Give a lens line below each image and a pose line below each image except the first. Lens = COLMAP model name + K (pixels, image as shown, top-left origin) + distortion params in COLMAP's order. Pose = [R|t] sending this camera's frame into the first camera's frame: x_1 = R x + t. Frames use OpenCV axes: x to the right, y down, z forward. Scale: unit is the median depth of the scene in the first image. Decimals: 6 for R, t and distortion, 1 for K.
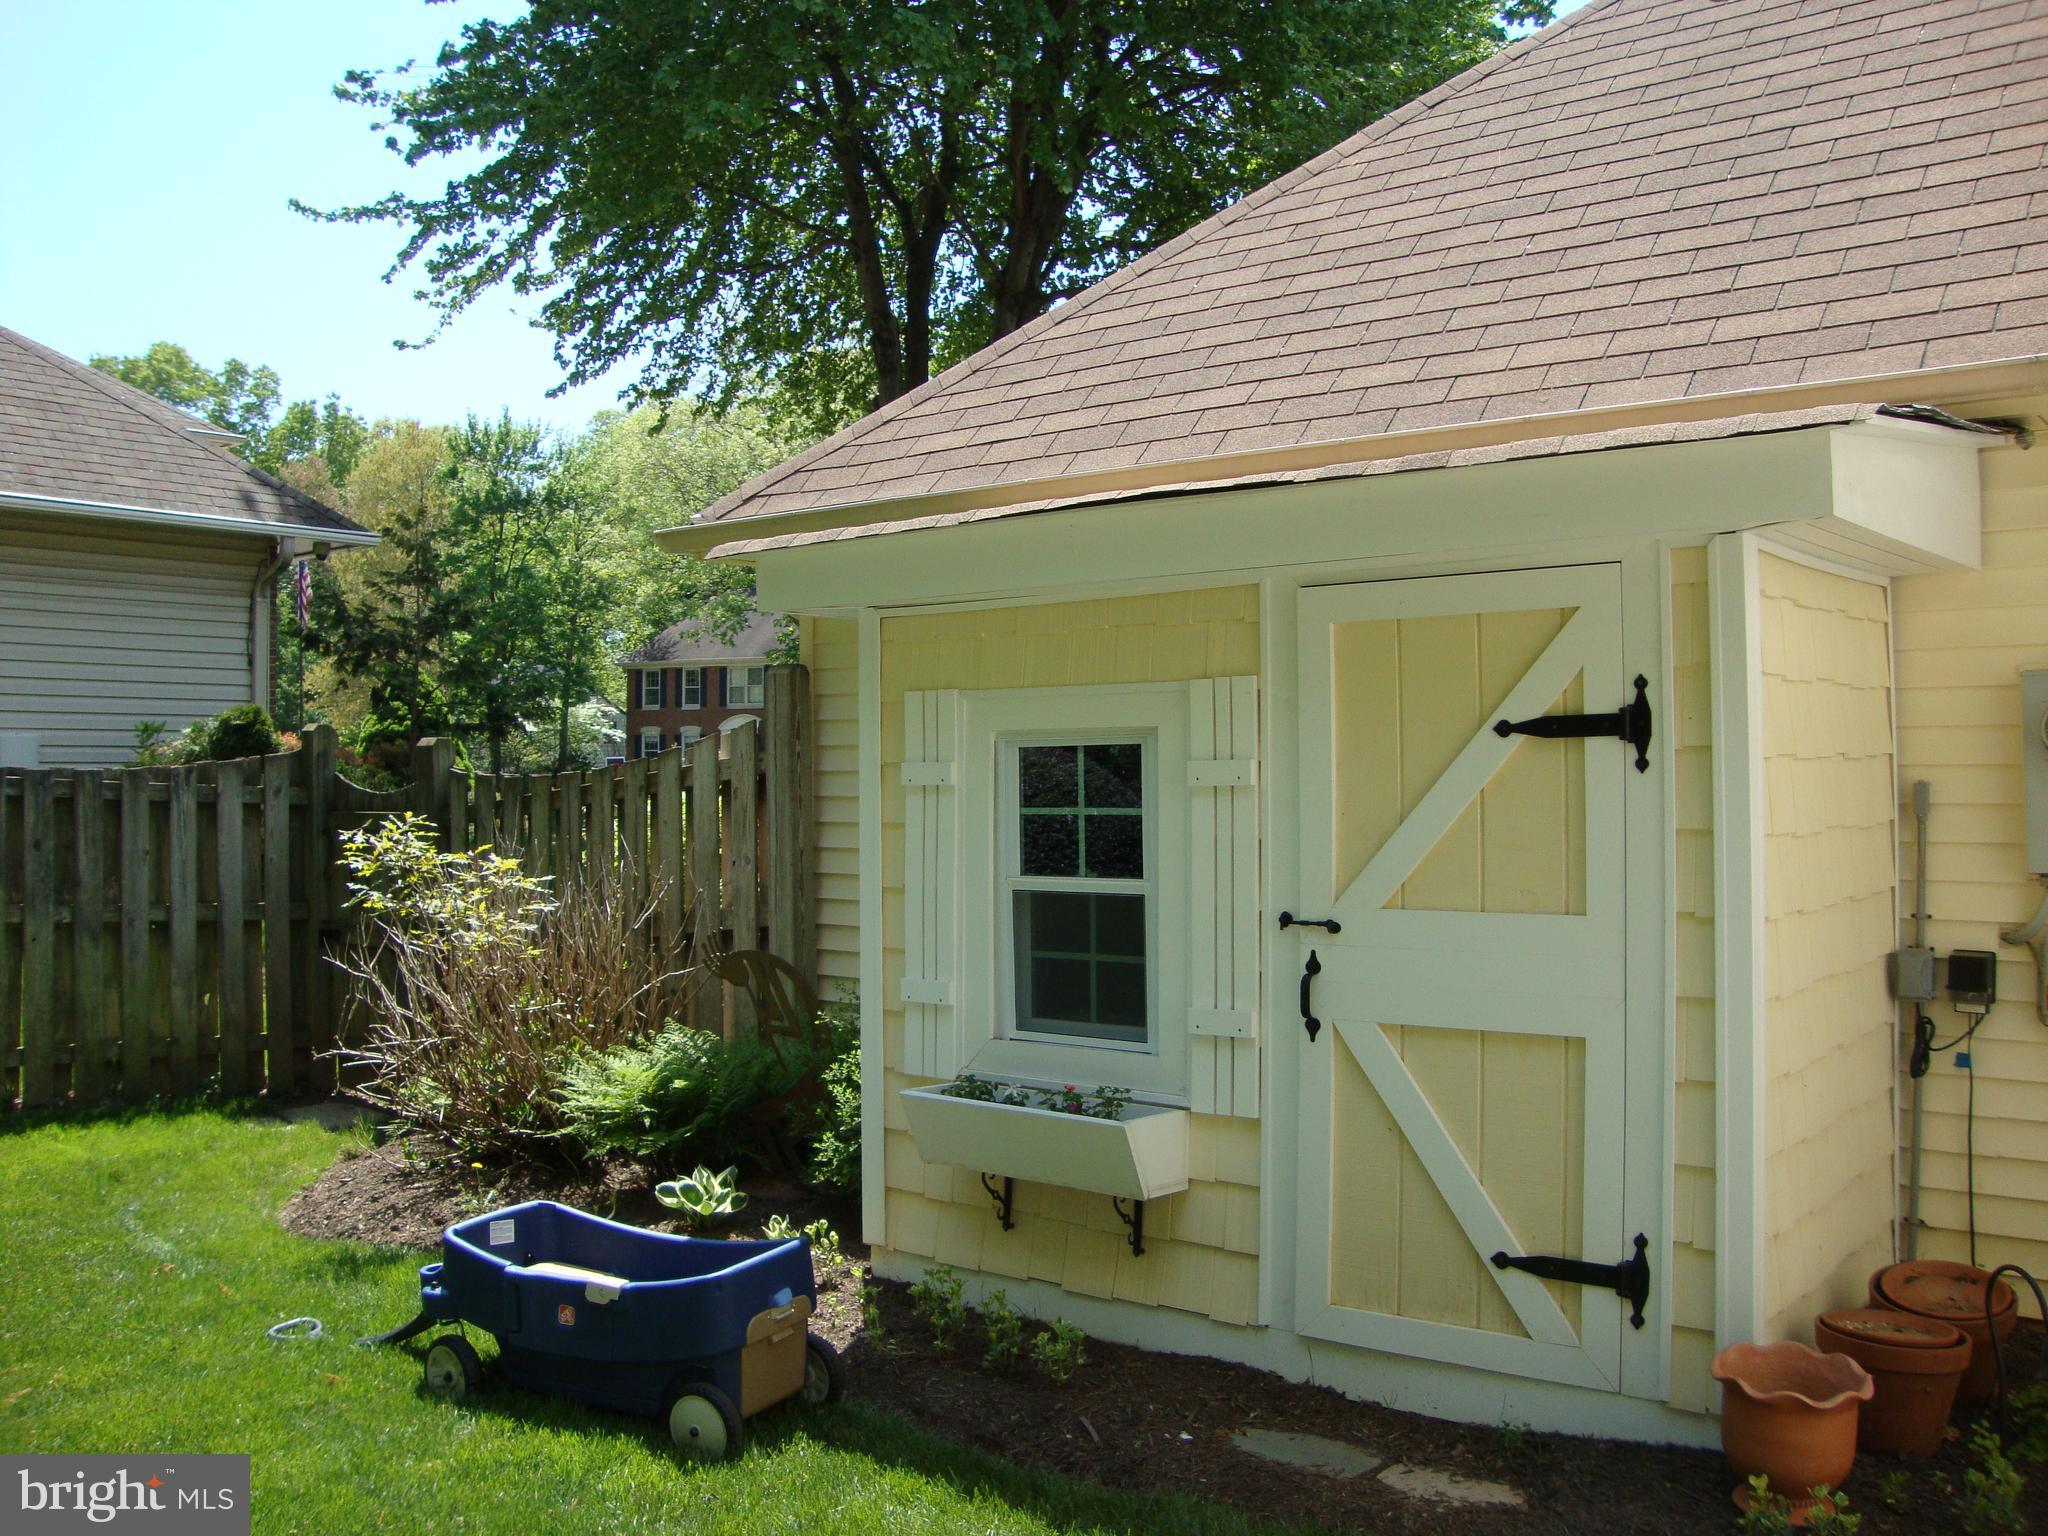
lens RADIAL K [[1839.8, 0, 1011.0], [0, 1839.8, 763.6], [0, 0, 1]] dist [-0.171780, 0.146581]
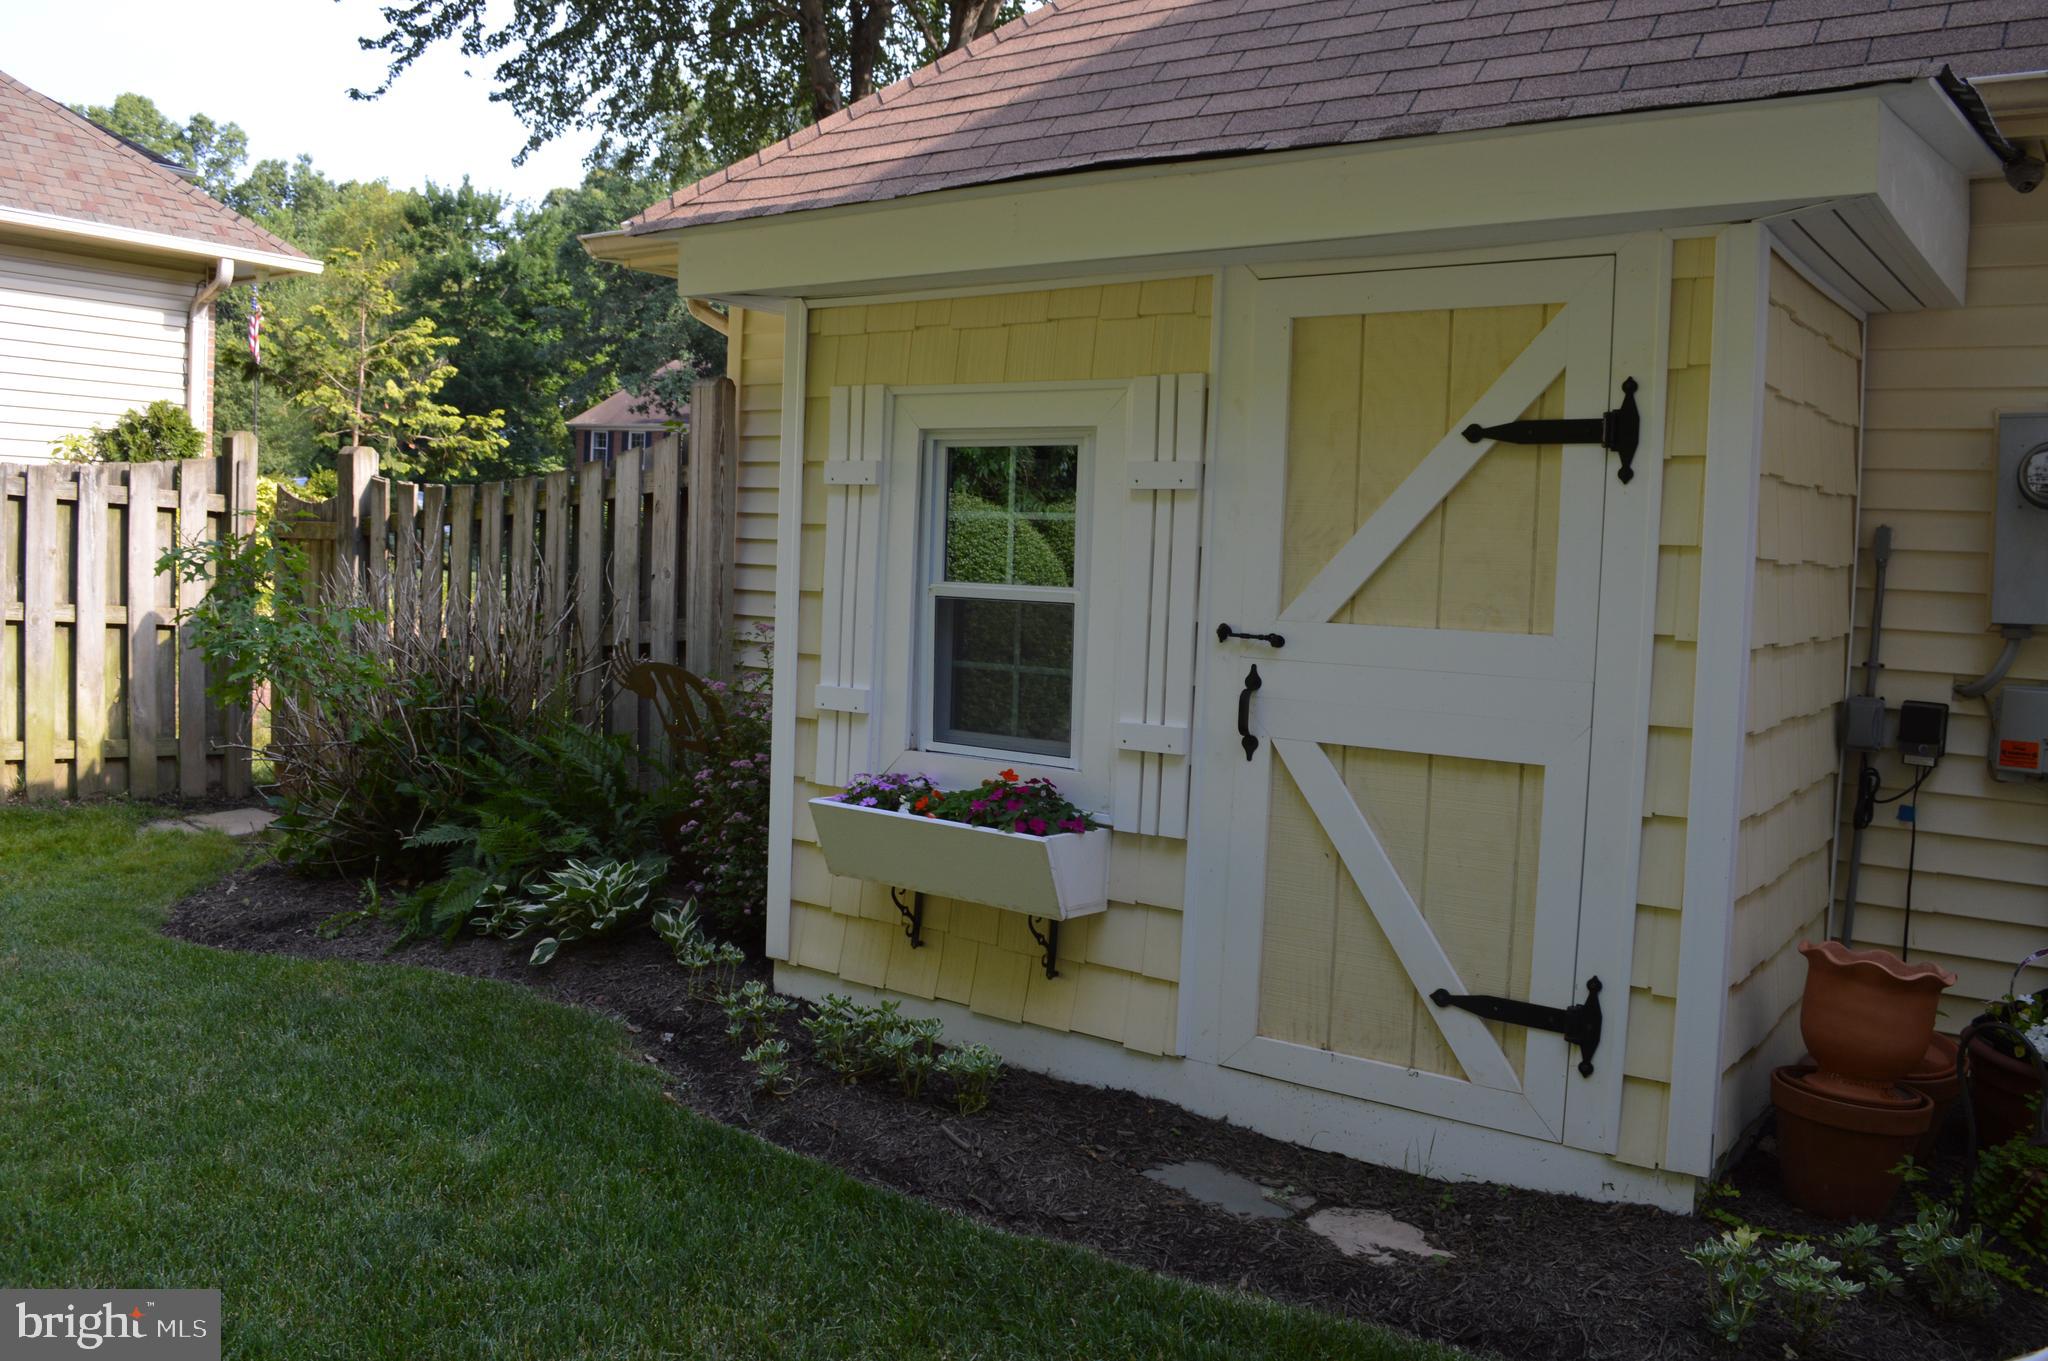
lens RADIAL K [[1652.9, 0, 1024.2], [0, 1652.9, 672.6], [0, 0, 1]] dist [-0.081383, 0.009303]
pose [[0.997218, 0.040716, 0.062432, -0.005408], [-0.045587, 0.995856, 0.078697, 0.041189], [-0.058970, -0.081324, 0.994942, 0.145398]]
